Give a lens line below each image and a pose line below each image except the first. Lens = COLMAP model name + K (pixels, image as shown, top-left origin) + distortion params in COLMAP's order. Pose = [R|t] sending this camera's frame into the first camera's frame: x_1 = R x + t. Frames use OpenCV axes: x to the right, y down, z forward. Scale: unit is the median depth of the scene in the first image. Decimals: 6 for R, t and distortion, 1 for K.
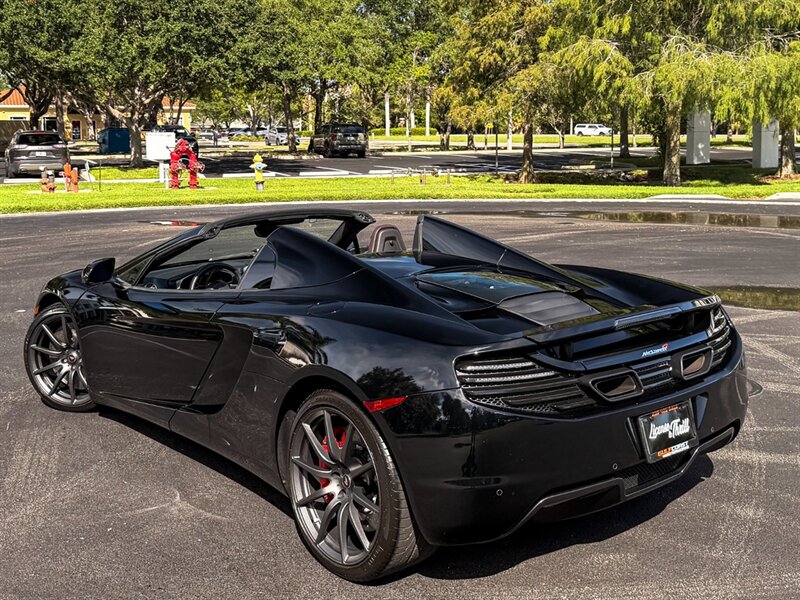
lens RADIAL K [[940.7, 0, 409.6], [0, 940.7, 179.9], [0, 0, 1]] dist [0.170410, -0.365279]
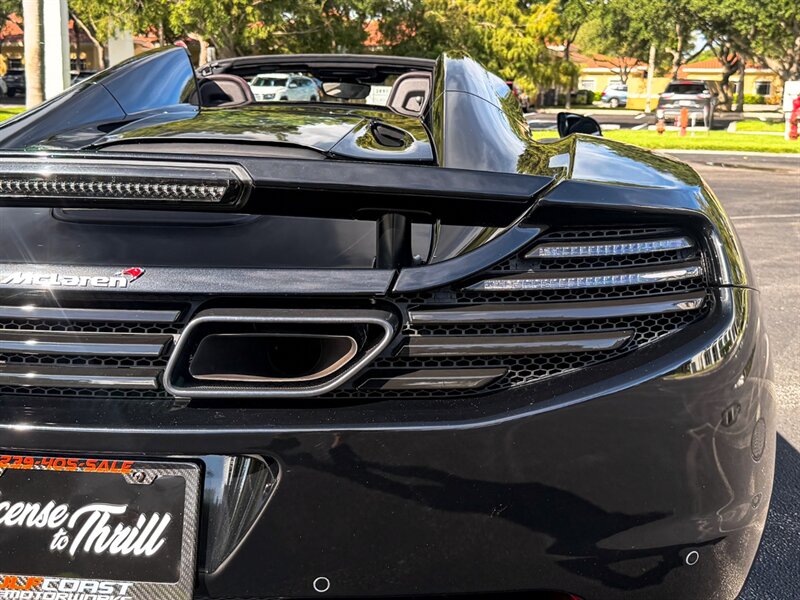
lens RADIAL K [[859.4, 0, 406.0], [0, 859.4, 241.4], [0, 0, 1]] dist [0.201533, -0.461670]
pose [[0.720037, 0.137048, -0.680268, 0.063034], [-0.063054, 0.989170, 0.132540, 0.014420], [0.691065, -0.052541, 0.720881, 0.102634]]
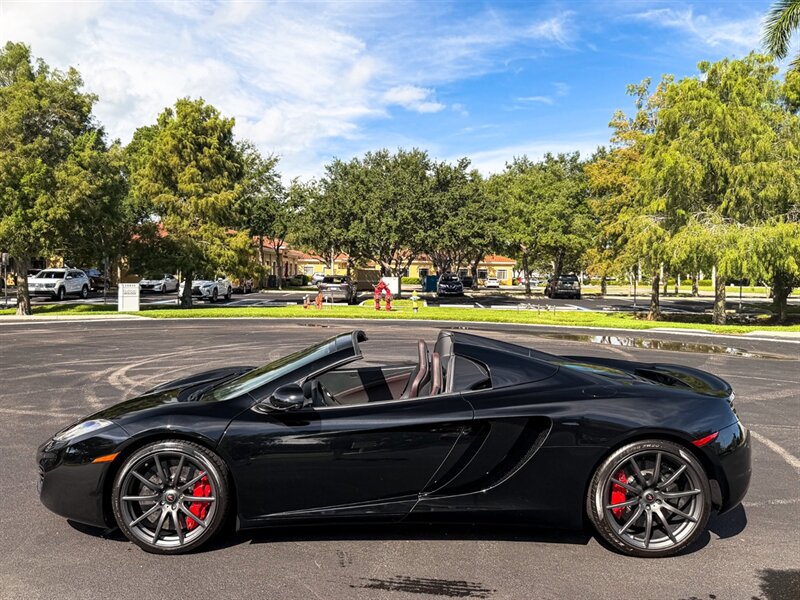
lens RADIAL K [[694.5, 0, 398.8], [0, 694.5, 283.6], [0, 0, 1]] dist [0.151773, -0.294671]
pose [[0.896720, 0.022231, -0.442039, 0.274039], [-0.042771, 0.998416, -0.036553, 0.004147], [0.440526, 0.051684, 0.896251, -0.068522]]
